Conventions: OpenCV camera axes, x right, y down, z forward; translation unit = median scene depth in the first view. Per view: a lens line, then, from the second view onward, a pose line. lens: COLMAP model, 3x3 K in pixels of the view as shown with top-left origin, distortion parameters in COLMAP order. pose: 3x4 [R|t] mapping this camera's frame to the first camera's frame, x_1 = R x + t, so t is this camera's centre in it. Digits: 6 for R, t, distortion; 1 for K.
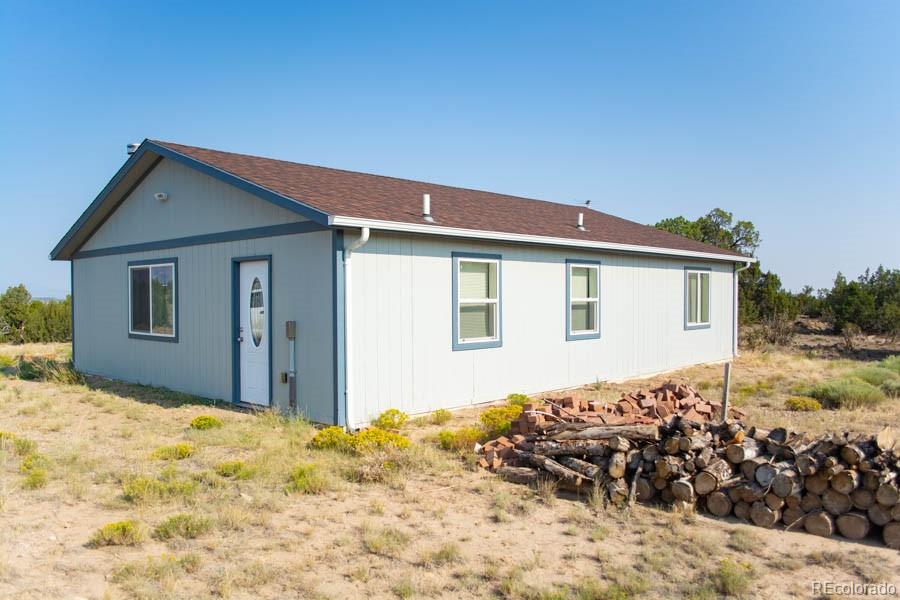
lens RADIAL K [[710.2, 0, 451.7], [0, 710.2, 304.2], [0, 0, 1]] dist [-0.082092, 0.011603]
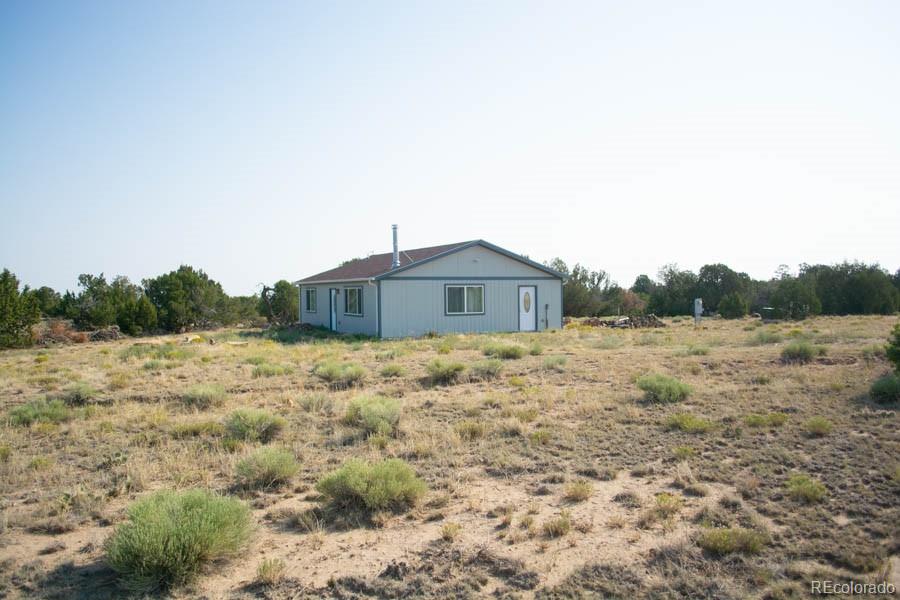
lens RADIAL K [[710.2, 0, 450.0], [0, 710.2, 302.6], [0, 0, 1]] dist [-0.082092, 0.011603]
pose [[0.342846, -0.013005, 0.939302, -3.475576], [0.021966, 0.999742, 0.005824, -0.013590], [-0.939135, 0.018636, 0.343043, 0.211051]]
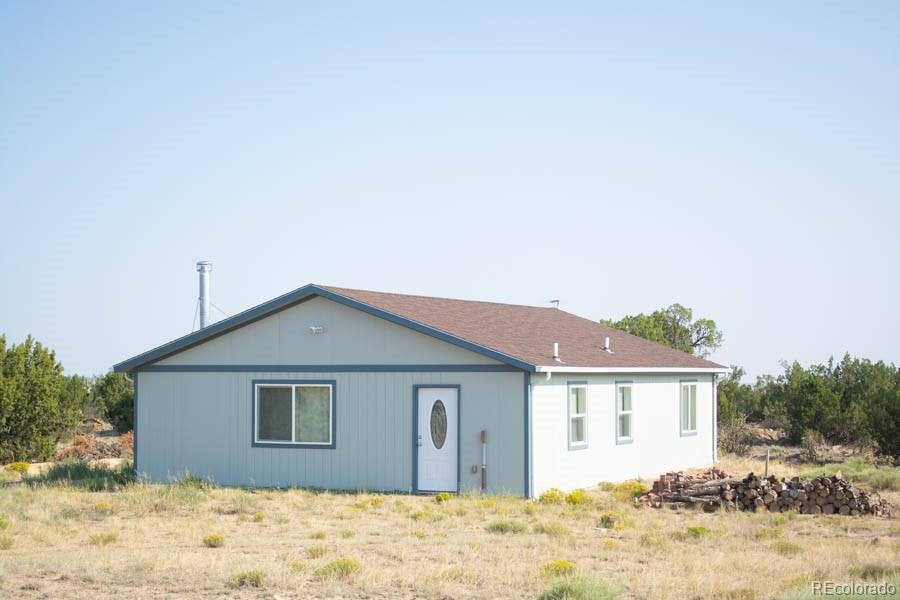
lens RADIAL K [[1542.0, 0, 455.7], [0, 1542.0, 295.4], [0, 0, 1]] dist [0.002476, 0.000000]
pose [[0.954245, 0.019394, 0.298397, -1.157521], [-0.000646, 0.998026, -0.062800, -0.051526], [-0.299026, 0.059733, 0.952374, -1.924613]]
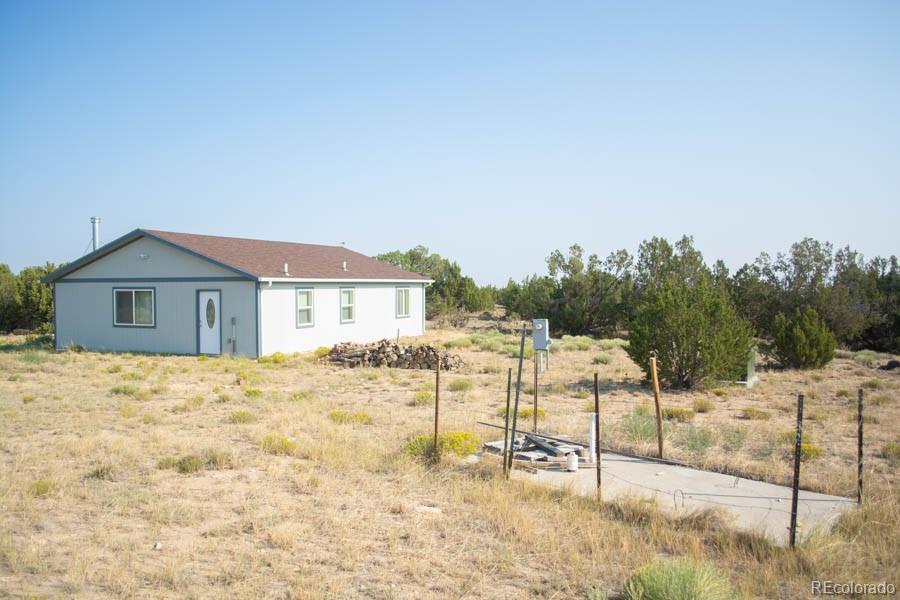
lens RADIAL K [[710.2, 0, 452.2], [0, 710.2, 303.5], [0, 0, 1]] dist [-0.082092, 0.011603]
pose [[0.933196, -0.007074, 0.359298, -0.364670], [0.002369, 0.999906, 0.013536, -0.050171], [-0.359360, -0.011780, 0.933125, -1.410553]]
